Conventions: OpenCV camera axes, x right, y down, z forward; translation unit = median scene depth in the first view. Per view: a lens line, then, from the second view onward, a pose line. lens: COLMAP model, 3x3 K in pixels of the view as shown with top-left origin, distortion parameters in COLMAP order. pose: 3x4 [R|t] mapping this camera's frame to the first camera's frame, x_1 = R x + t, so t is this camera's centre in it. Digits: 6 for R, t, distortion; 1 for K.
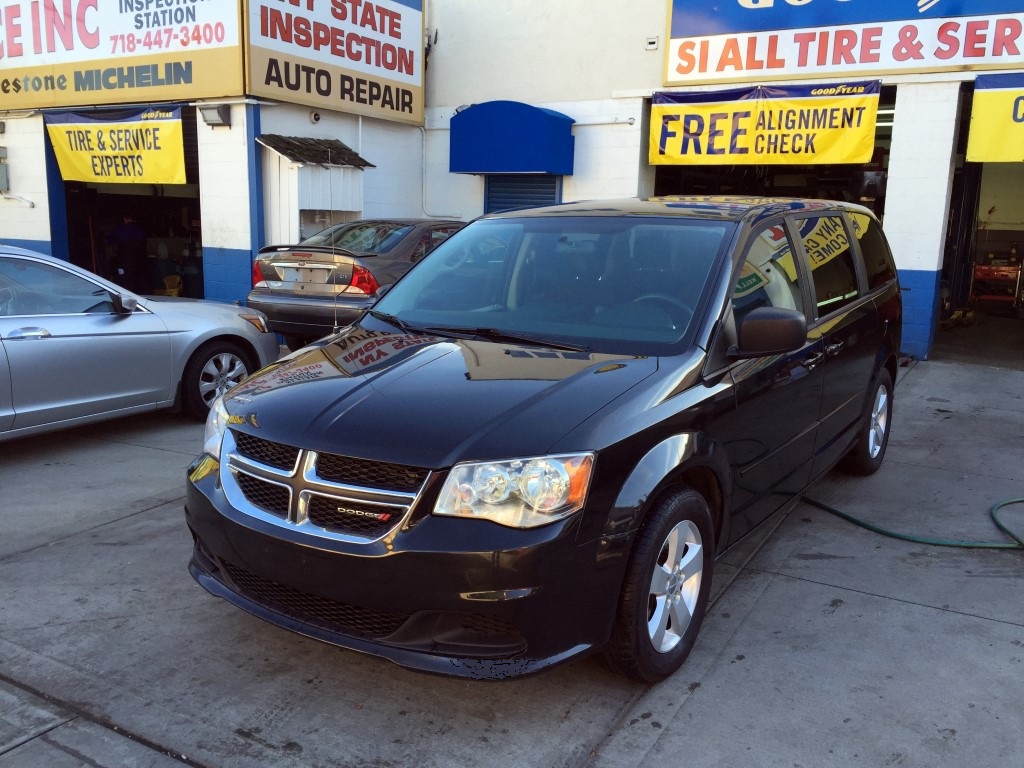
lens RADIAL K [[871.5, 0, 514.0], [0, 871.5, 394.4], [0, 0, 1]] dist [0.086169, -0.129655]
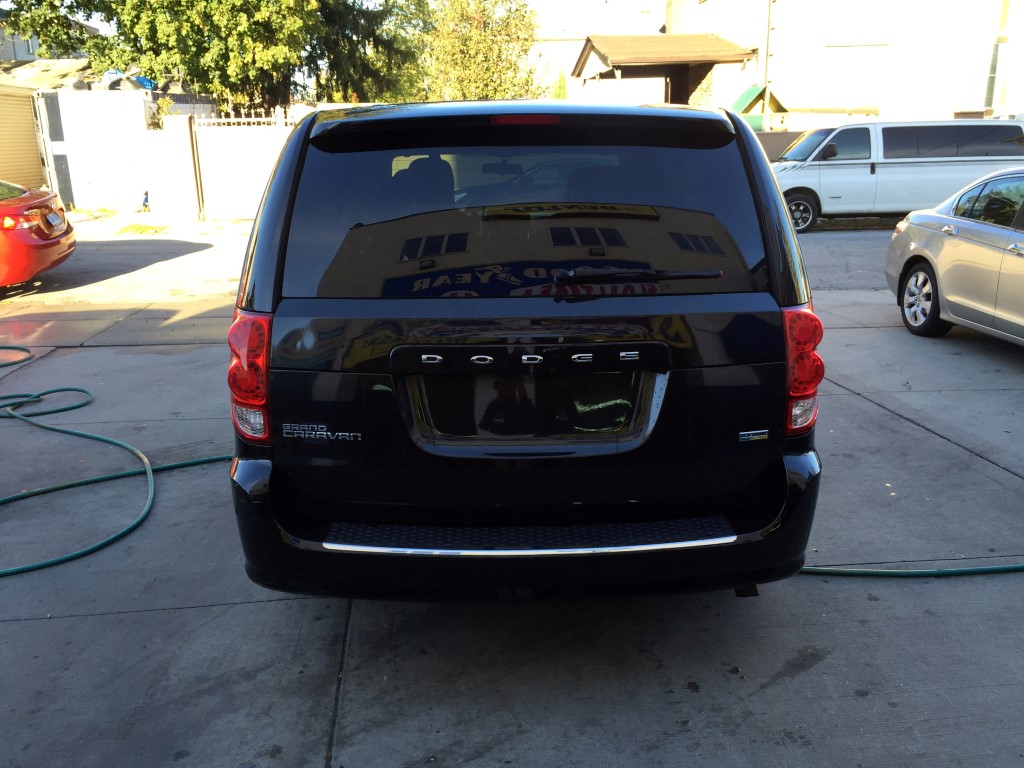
lens RADIAL K [[871.5, 0, 511.7], [0, 871.5, 384.5], [0, 0, 1]] dist [0.086169, -0.129655]
pose [[-0.807797, 0.151872, -0.569561, 0.336185], [-0.111317, 0.909551, 0.400408, -0.155908], [0.578855, 0.386850, -0.717826, 0.813352]]
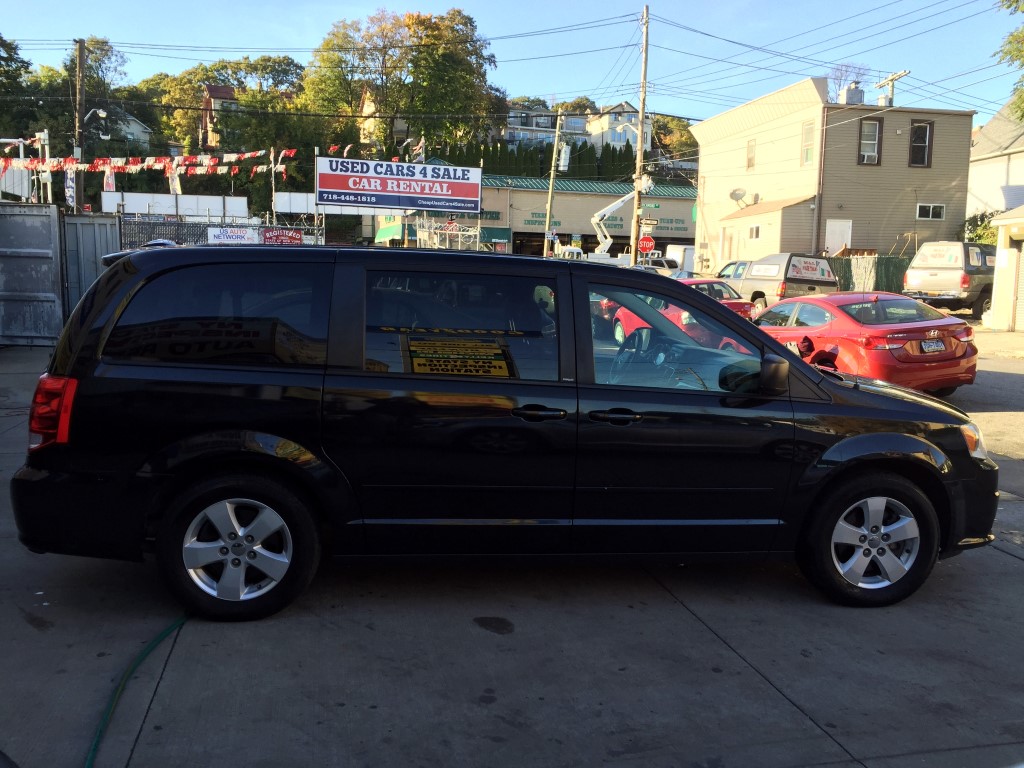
lens RADIAL K [[871.5, 0, 512.1], [0, 871.5, 382.8], [0, 0, 1]] dist [0.086169, -0.129655]
pose [[-0.682570, -0.109938, 0.722504, -0.269845], [0.115549, 0.959951, 0.255231, -0.156435], [-0.721627, 0.257698, -0.642531, 0.777135]]
